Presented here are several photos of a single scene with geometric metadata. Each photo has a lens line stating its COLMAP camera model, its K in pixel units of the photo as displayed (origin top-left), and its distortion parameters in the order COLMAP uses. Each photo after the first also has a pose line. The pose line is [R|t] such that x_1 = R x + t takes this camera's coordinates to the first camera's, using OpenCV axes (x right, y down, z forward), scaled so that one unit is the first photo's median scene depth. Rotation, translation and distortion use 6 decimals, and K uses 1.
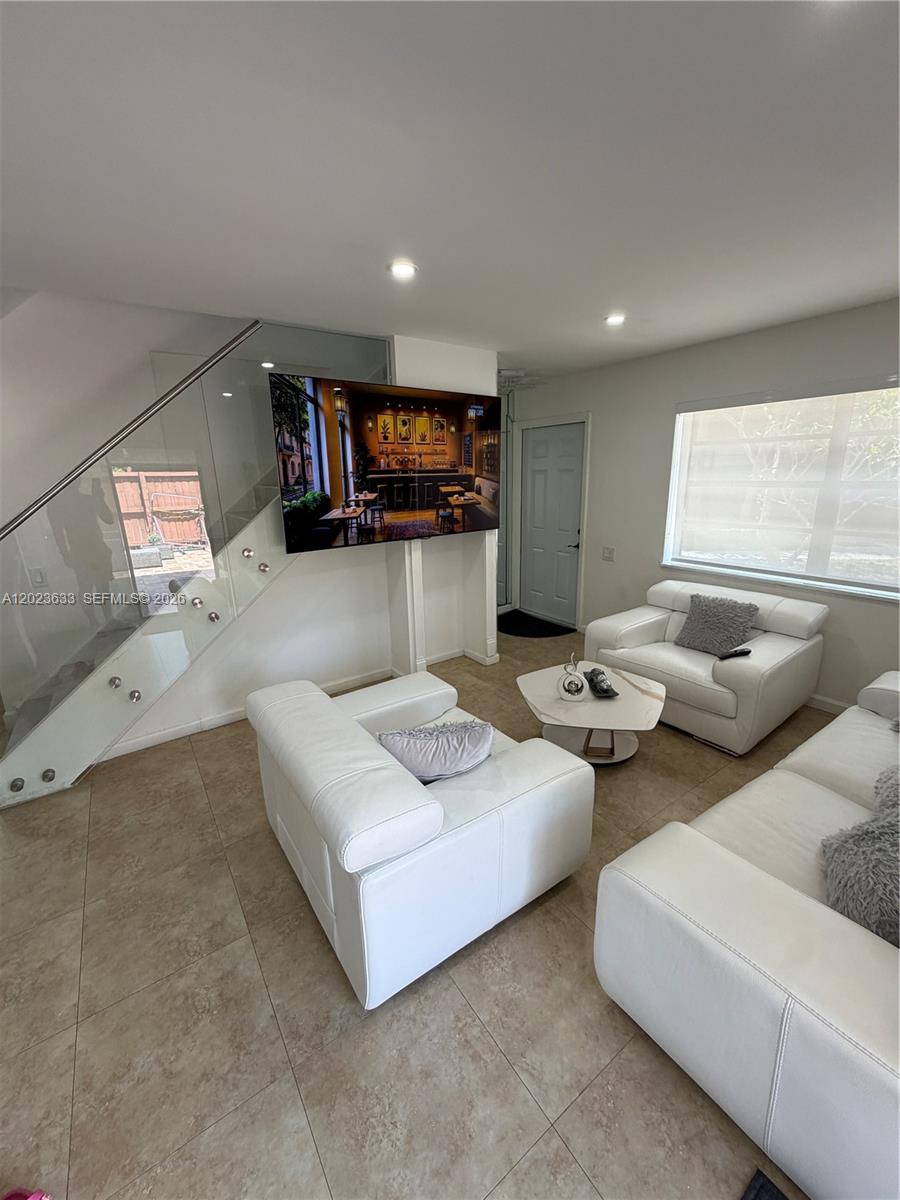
lens RADIAL K [[479.8, 0, 451.2], [0, 479.8, 597.9], [0, 0, 1]] dist [0.001005, 0.000186]
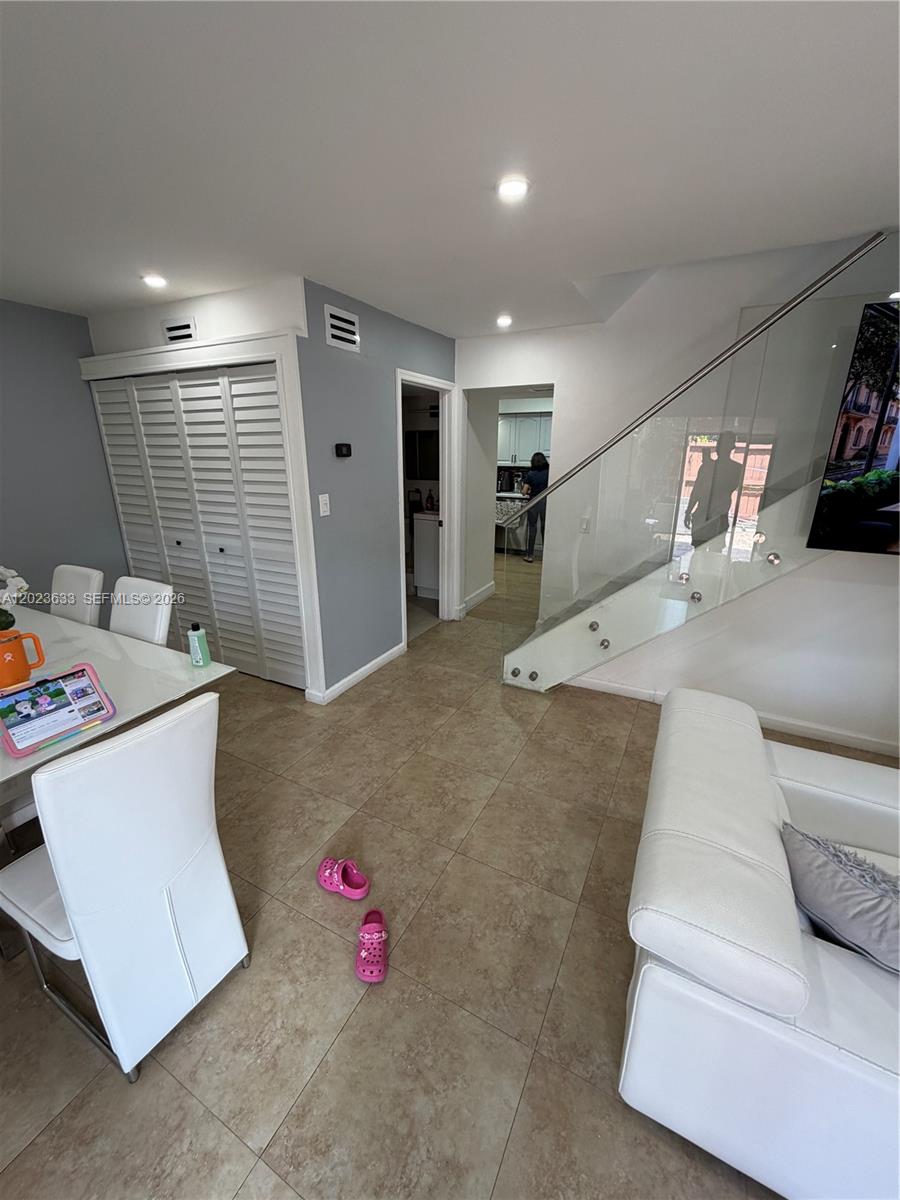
lens RADIAL K [[479.8, 0, 451.1], [0, 479.8, 597.5], [0, 0, 1]] dist [0.001005, 0.000186]
pose [[0.459508, 0.292610, -0.838589, 0.078653], [-0.245908, 0.949176, 0.196452, -0.029478], [0.853453, 0.115945, 0.508109, 0.133385]]
